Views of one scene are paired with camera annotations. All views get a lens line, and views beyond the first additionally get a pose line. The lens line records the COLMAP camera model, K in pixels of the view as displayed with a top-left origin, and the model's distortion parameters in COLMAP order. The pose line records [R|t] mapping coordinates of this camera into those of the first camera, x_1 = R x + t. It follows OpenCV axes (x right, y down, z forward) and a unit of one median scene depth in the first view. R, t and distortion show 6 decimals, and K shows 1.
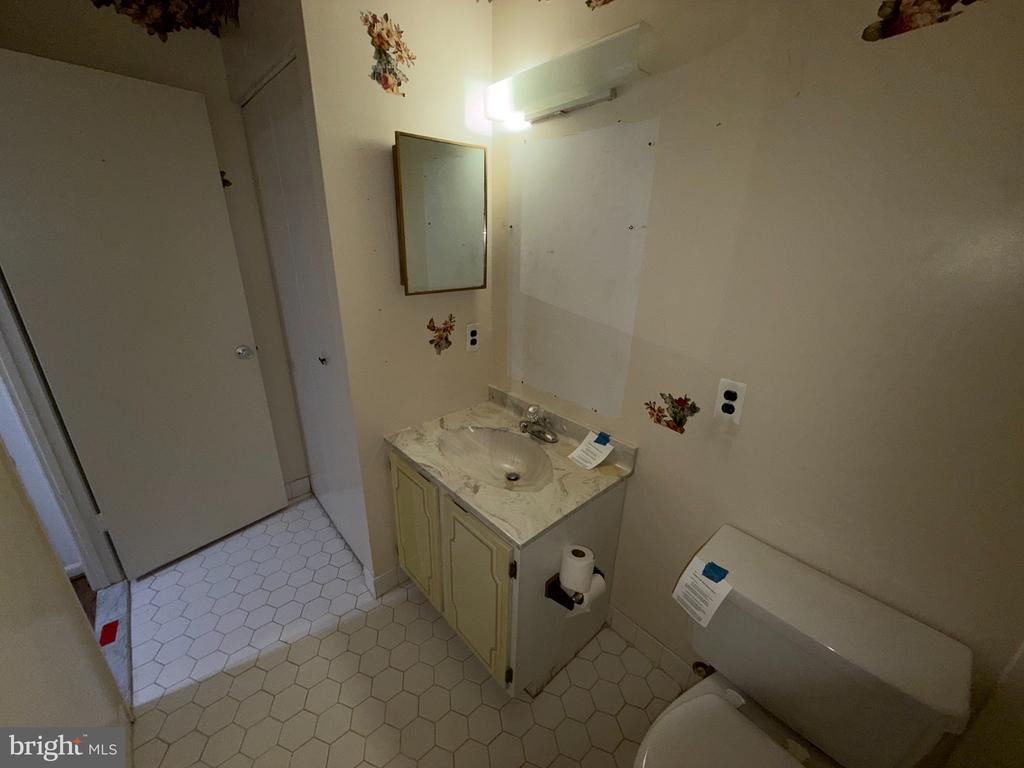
lens RADIAL K [[408.0, 0, 508.9], [0, 408.0, 384.2], [0, 0, 1]] dist [-0.001146, 0.000683]
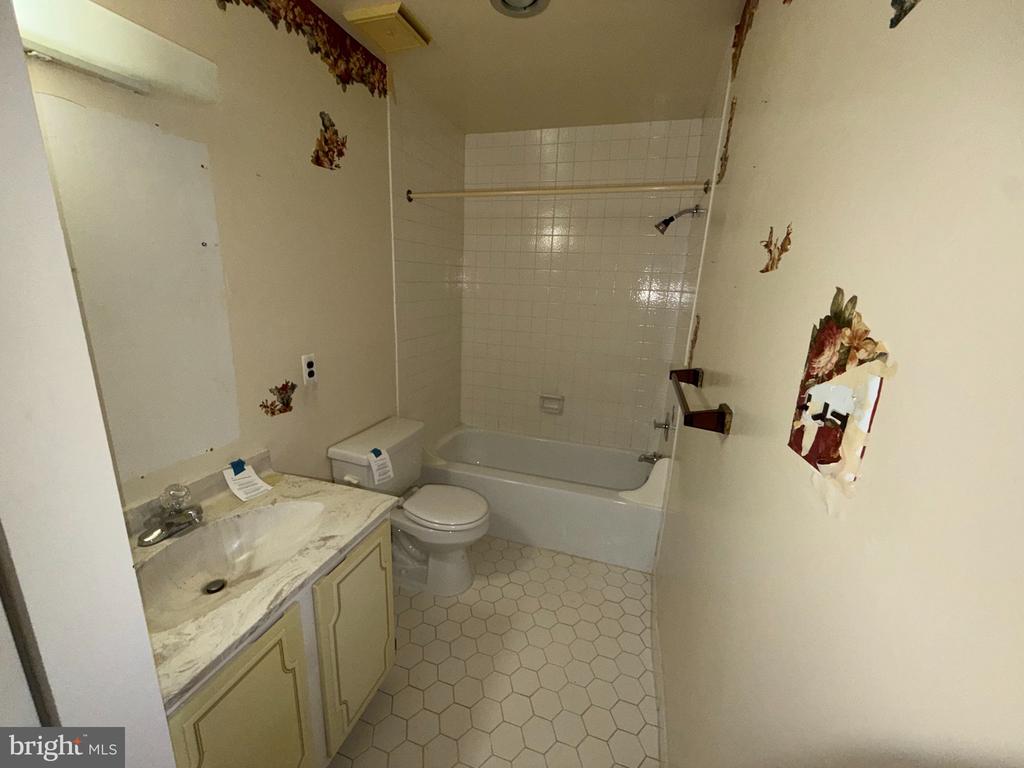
lens RADIAL K [[408.0, 0, 508.9], [0, 408.0, 384.2], [0, 0, 1]] dist [-0.001146, 0.000683]
pose [[-0.506884, -0.249380, 0.825154, -0.948329], [0.253404, 0.871836, 0.419152, -0.311745], [-0.823927, 0.421558, -0.378726, 0.893727]]
